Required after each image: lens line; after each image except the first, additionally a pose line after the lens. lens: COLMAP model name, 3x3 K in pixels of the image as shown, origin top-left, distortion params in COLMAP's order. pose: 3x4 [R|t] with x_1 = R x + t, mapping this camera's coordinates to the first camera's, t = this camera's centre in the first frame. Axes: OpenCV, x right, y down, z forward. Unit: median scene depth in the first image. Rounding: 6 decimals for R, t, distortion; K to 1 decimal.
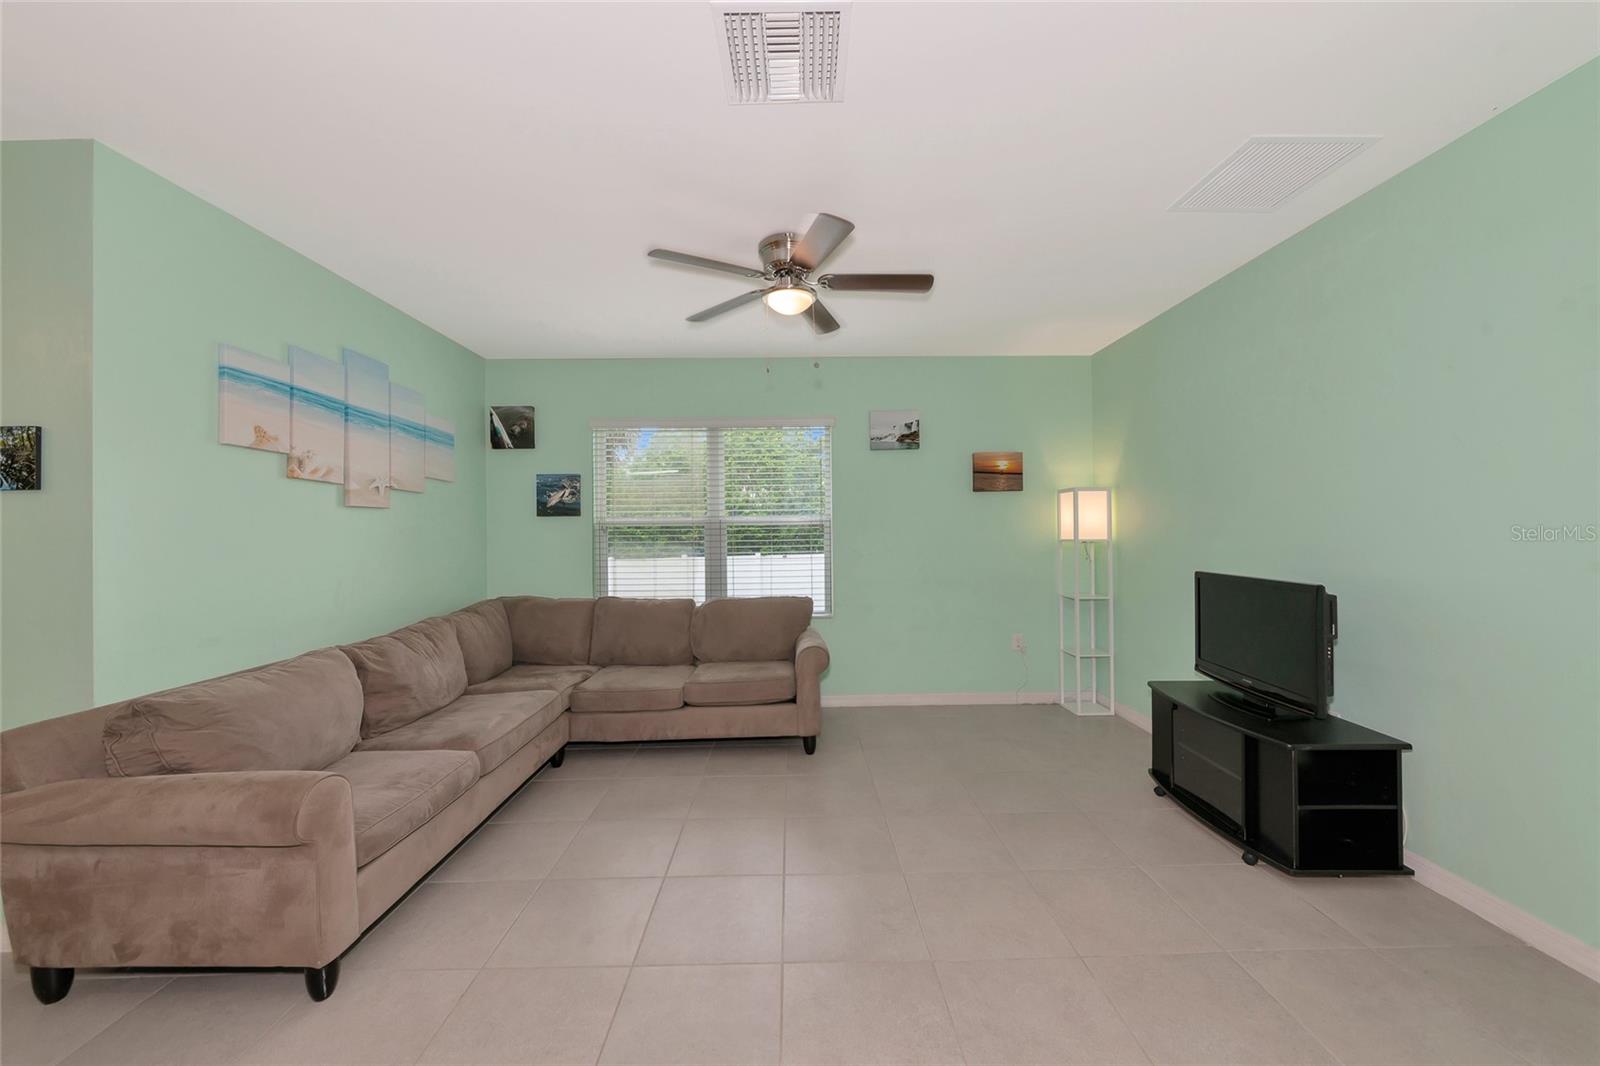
lens RADIAL K [[592.2, 0, 792.9], [0, 592.2, 531.1], [0, 0, 1]] dist [0.007533, -0.001677]
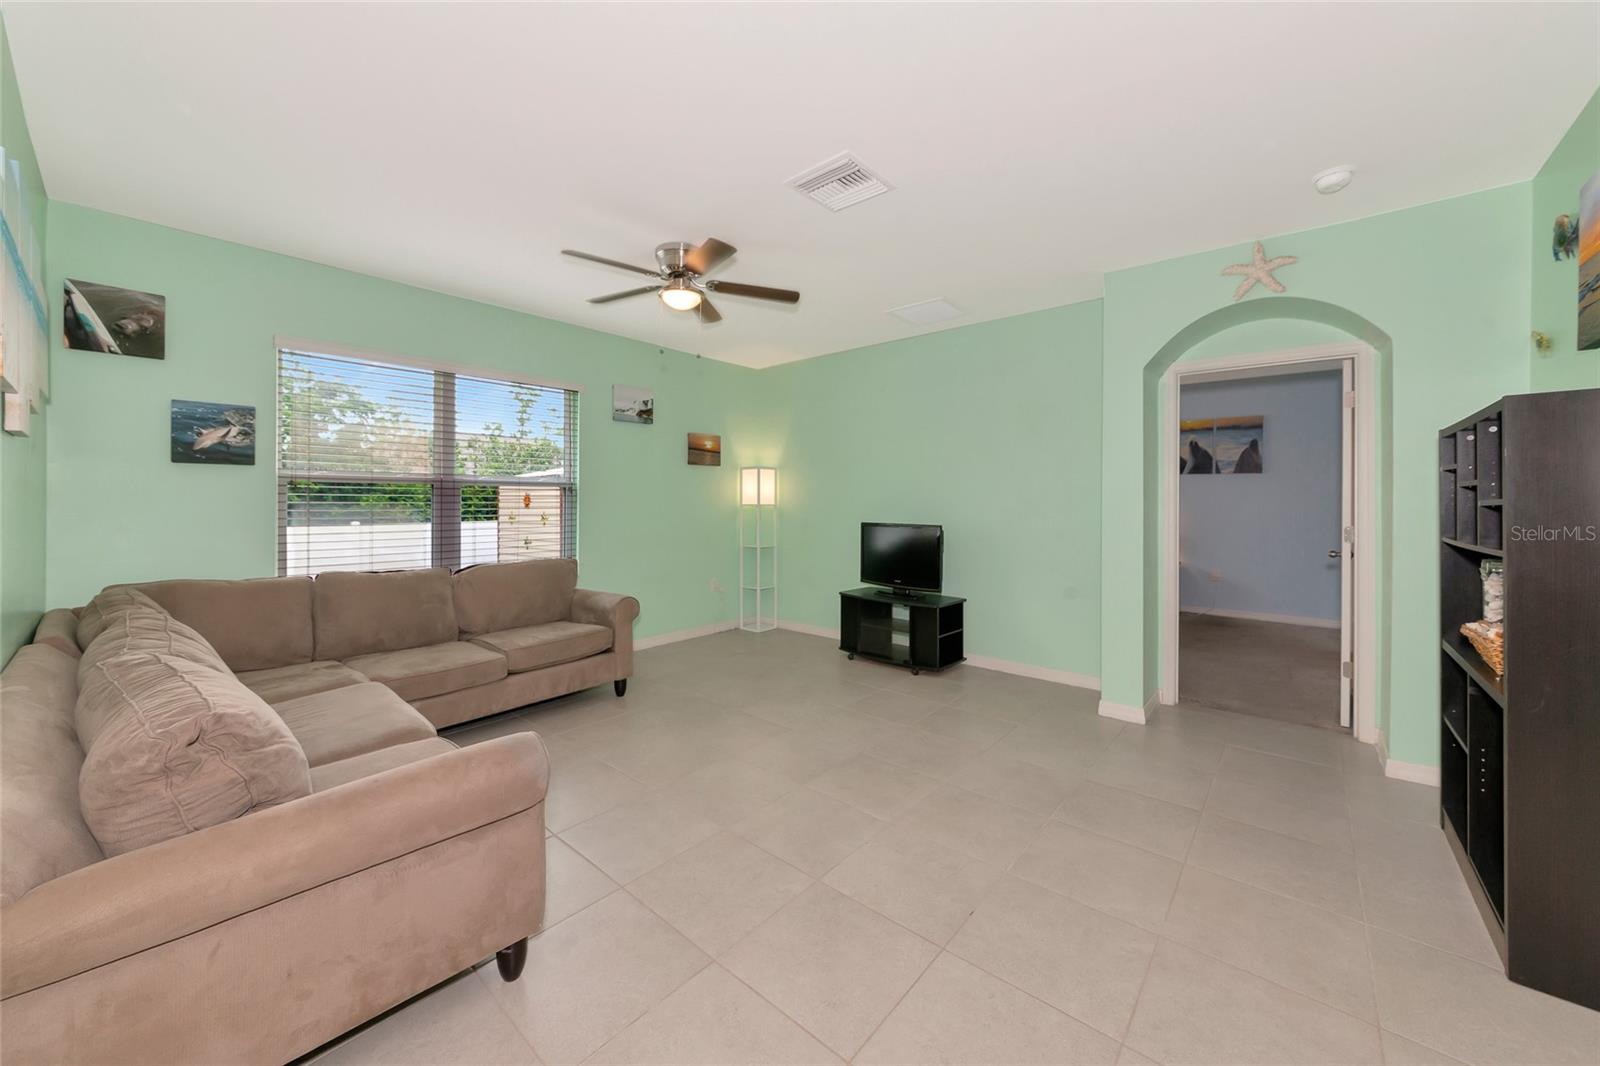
lens RADIAL K [[592.2, 0, 795.4], [0, 592.2, 511.2], [0, 0, 1]] dist [0.007533, -0.001677]
pose [[0.667206, 0.000841, 0.744873, -0.463696], [-0.009717, 0.999924, 0.007575, 0.018524], [-0.744810, -0.012292, 0.667164, 0.026414]]
